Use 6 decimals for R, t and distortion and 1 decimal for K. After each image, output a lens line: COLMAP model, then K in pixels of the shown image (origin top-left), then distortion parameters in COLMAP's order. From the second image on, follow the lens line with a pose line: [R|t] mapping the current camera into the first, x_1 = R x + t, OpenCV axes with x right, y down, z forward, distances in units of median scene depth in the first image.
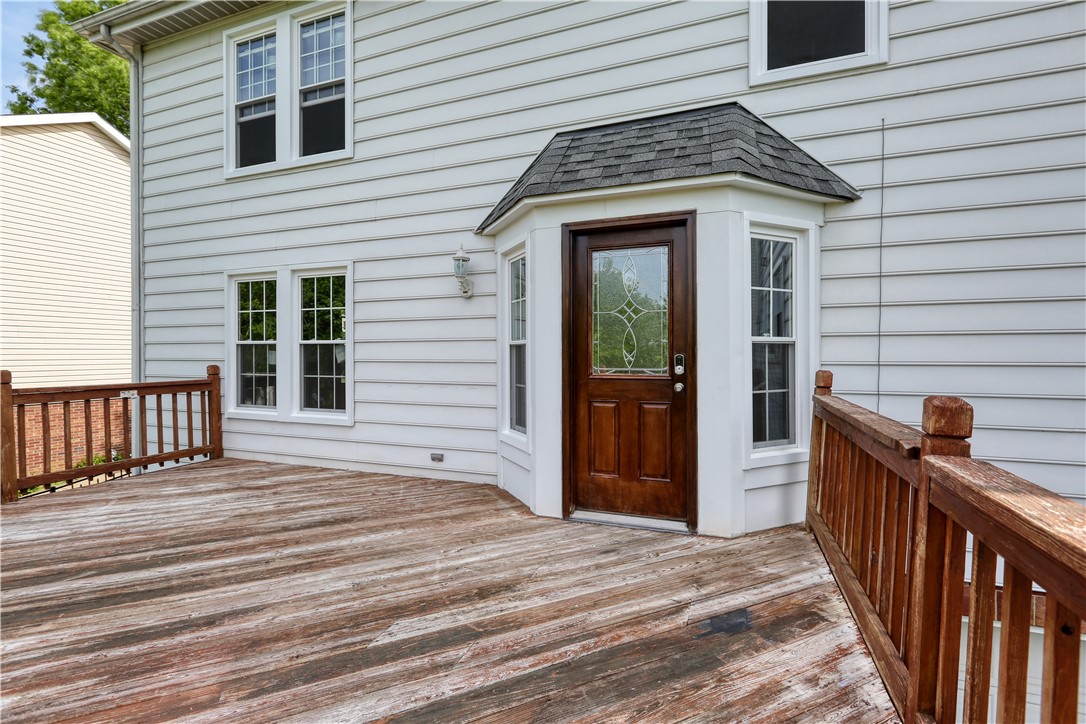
lens RADIAL K [[488.2, 0, 540.3], [0, 488.2, 333.0], [0, 0, 1]] dist [0.000505, 0.000261]
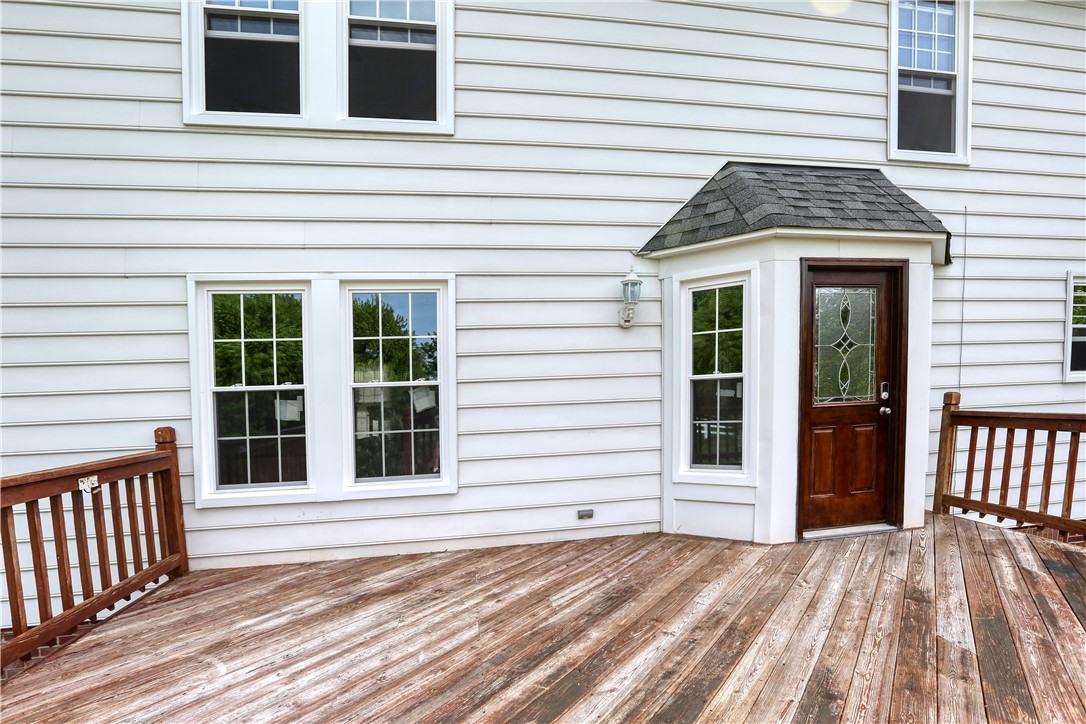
lens RADIAL K [[544.2, 0, 543.2], [0, 544.2, 402.4], [0, 0, 1]] dist [-0.055568, 0.021978]
pose [[0.856367, -0.039938, 0.514820, -0.795302], [0.016166, 0.998589, 0.050577, 0.010327], [-0.516114, -0.034990, 0.855805, 0.240756]]
